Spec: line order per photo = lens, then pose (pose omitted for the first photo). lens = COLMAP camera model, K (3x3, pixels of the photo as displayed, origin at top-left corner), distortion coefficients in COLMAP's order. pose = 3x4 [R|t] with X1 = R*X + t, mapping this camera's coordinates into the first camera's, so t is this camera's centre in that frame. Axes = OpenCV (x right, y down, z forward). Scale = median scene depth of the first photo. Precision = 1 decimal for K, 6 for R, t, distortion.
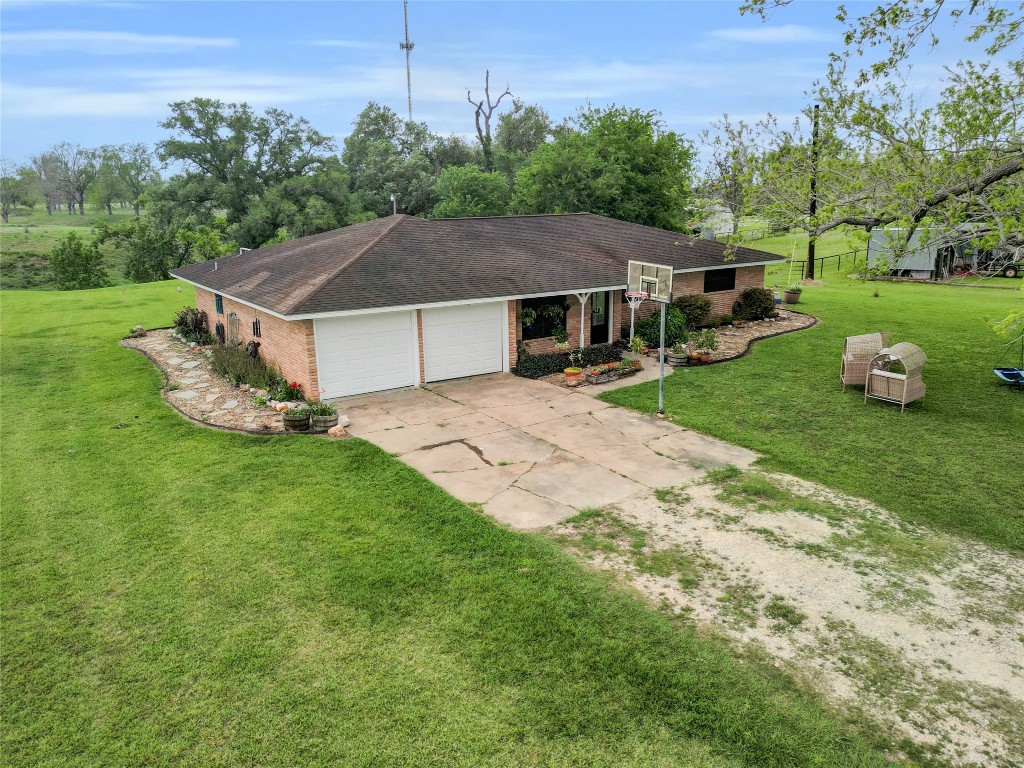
lens RADIAL K [[743.7, 0, 512.0], [0, 743.7, 384.0], [0, 0, 1]] dist [0.084641, -0.095264]
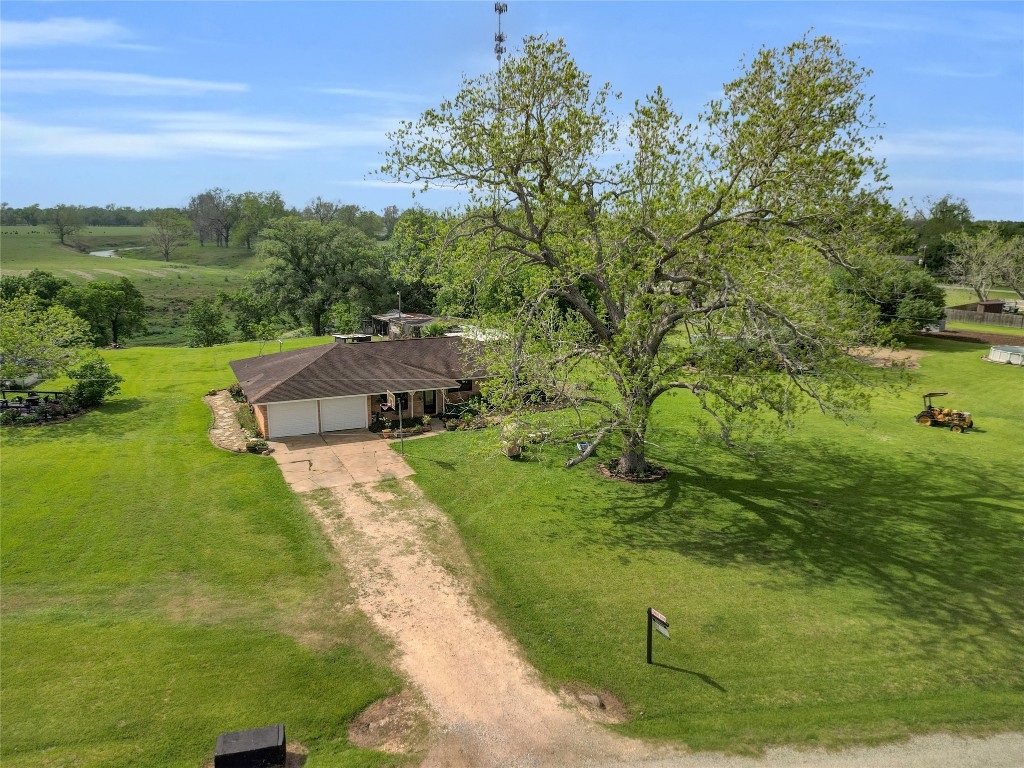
lens RADIAL K [[716.7, 0, 507.9], [0, 716.7, 390.5], [0, 0, 1]] dist [0.076941, -0.090628]
pose [[0.988092, 0.054529, -0.143875, 0.820962], [-0.056755, 0.998323, -0.011409, -0.148713], [0.143012, 0.019439, 0.989530, -1.154975]]
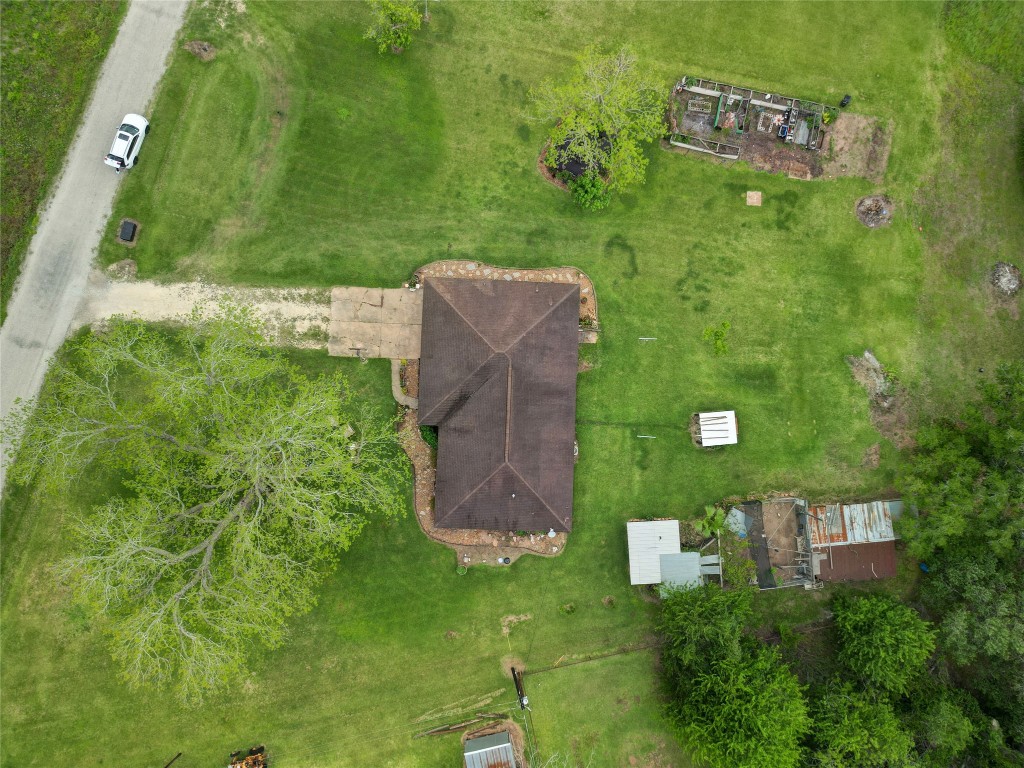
lens RADIAL K [[731.6, 0, 522.3], [0, 731.6, 384.3], [0, 0, 1]] dist [0.078043, -0.063491]
pose [[-0.597610, 0.800418, -0.046836, 0.000238], [-0.222131, -0.109154, 0.968888, -3.604618], [0.770403, 0.589420, 0.243029, 0.772275]]
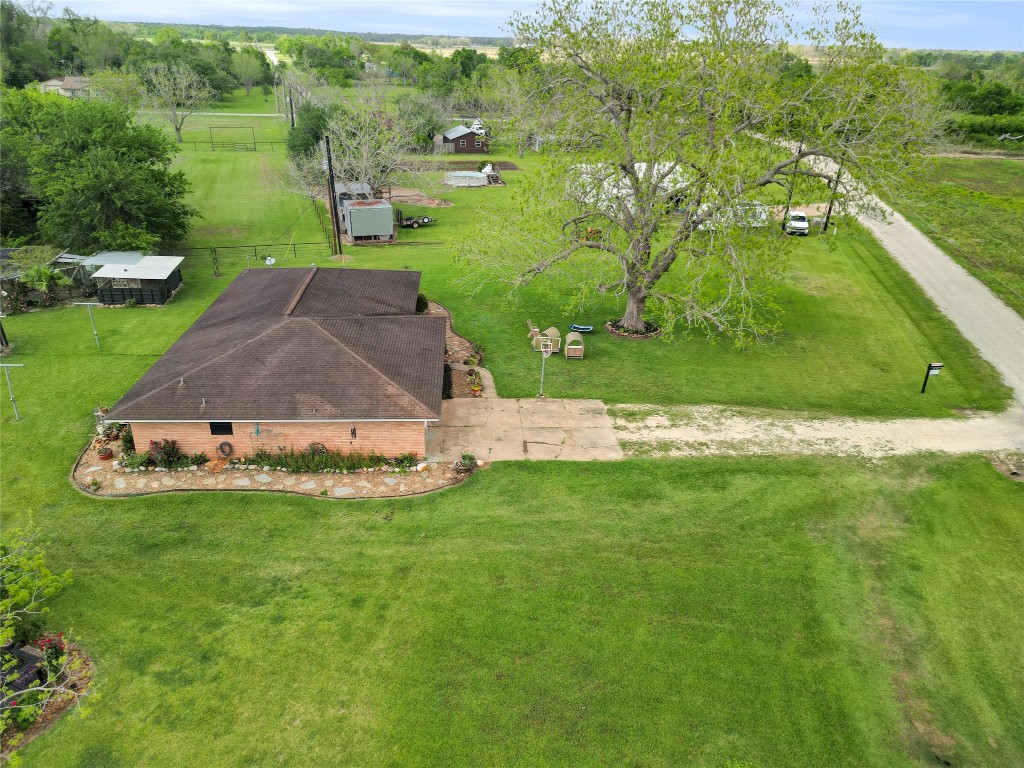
lens RADIAL K [[716.7, 0, 507.9], [0, 716.7, 390.5], [0, 0, 1]] dist [0.076941, -0.090628]
pose [[0.516217, -0.346449, 0.783258, -1.483055], [0.173696, 0.937876, 0.300363, -0.619067], [-0.838660, -0.019004, 0.544324, -0.075311]]
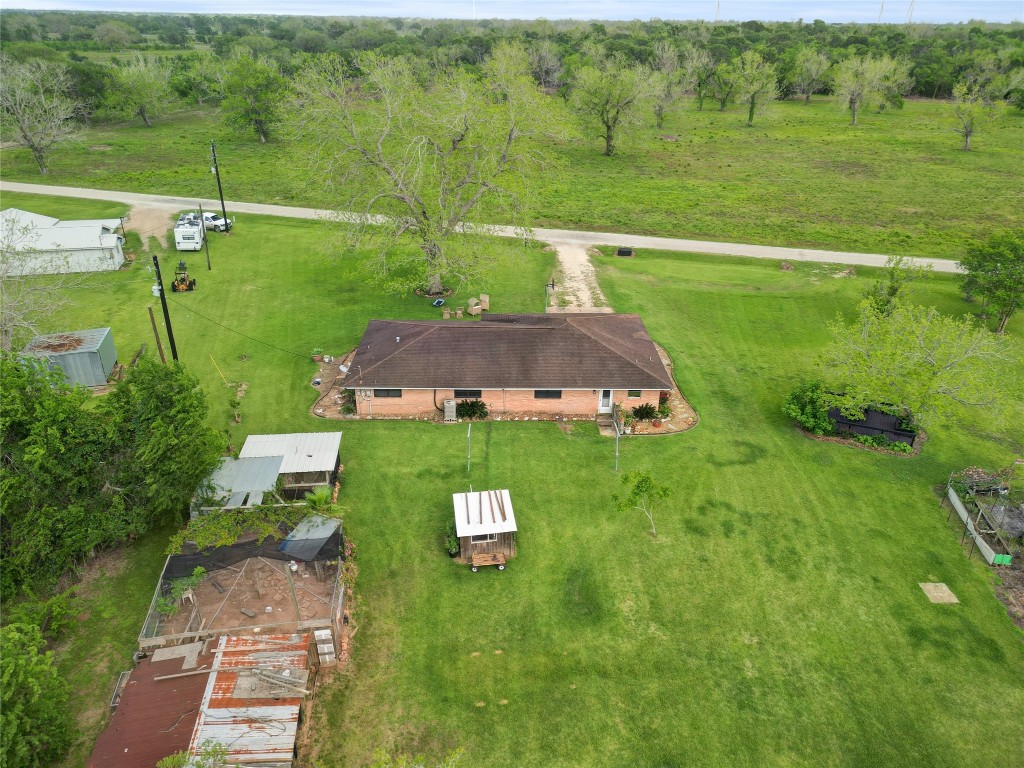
lens RADIAL K [[716.7, 0, 507.9], [0, 716.7, 390.5], [0, 0, 1]] dist [0.076941, -0.090628]
pose [[-0.829973, -0.250087, 0.498599, -1.489101], [0.135602, 0.776586, 0.615245, -1.866722], [-0.541070, 0.578248, -0.610633, 3.425595]]
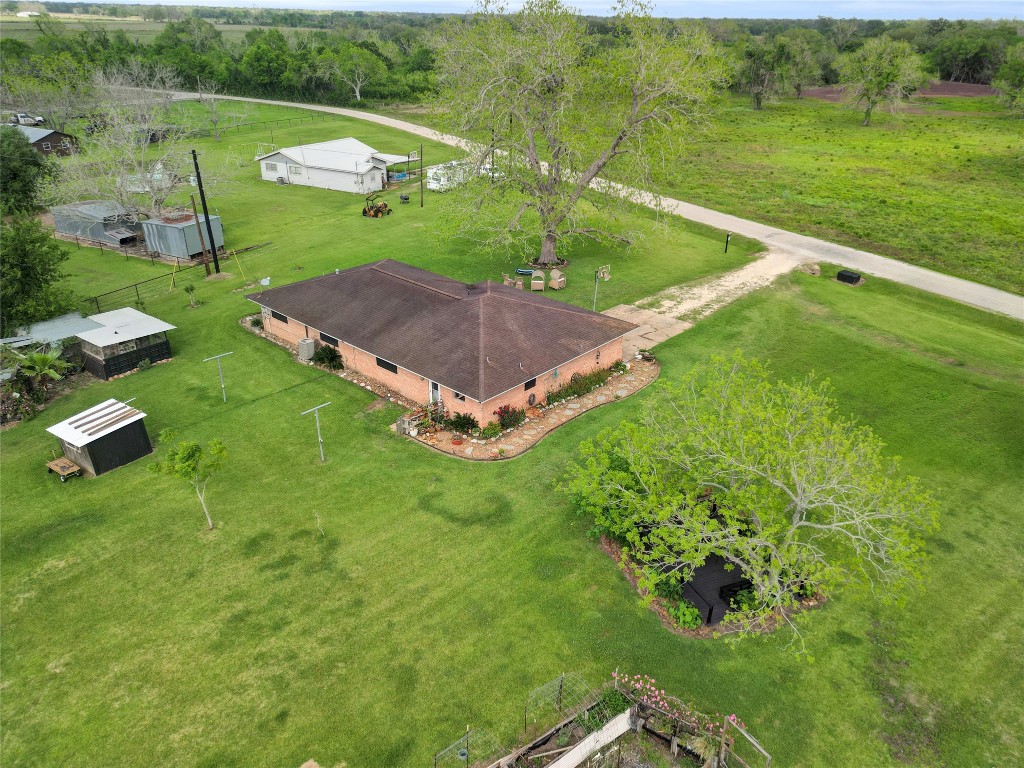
lens RADIAL K [[731.6, 0, 522.3], [0, 731.6, 384.3], [0, 0, 1]] dist [0.078043, -0.063491]
pose [[-0.234963, -0.421878, 0.875678, -2.389011], [0.227493, 0.852009, 0.471517, -1.148193], [-0.945008, 0.310000, -0.104216, 1.634742]]
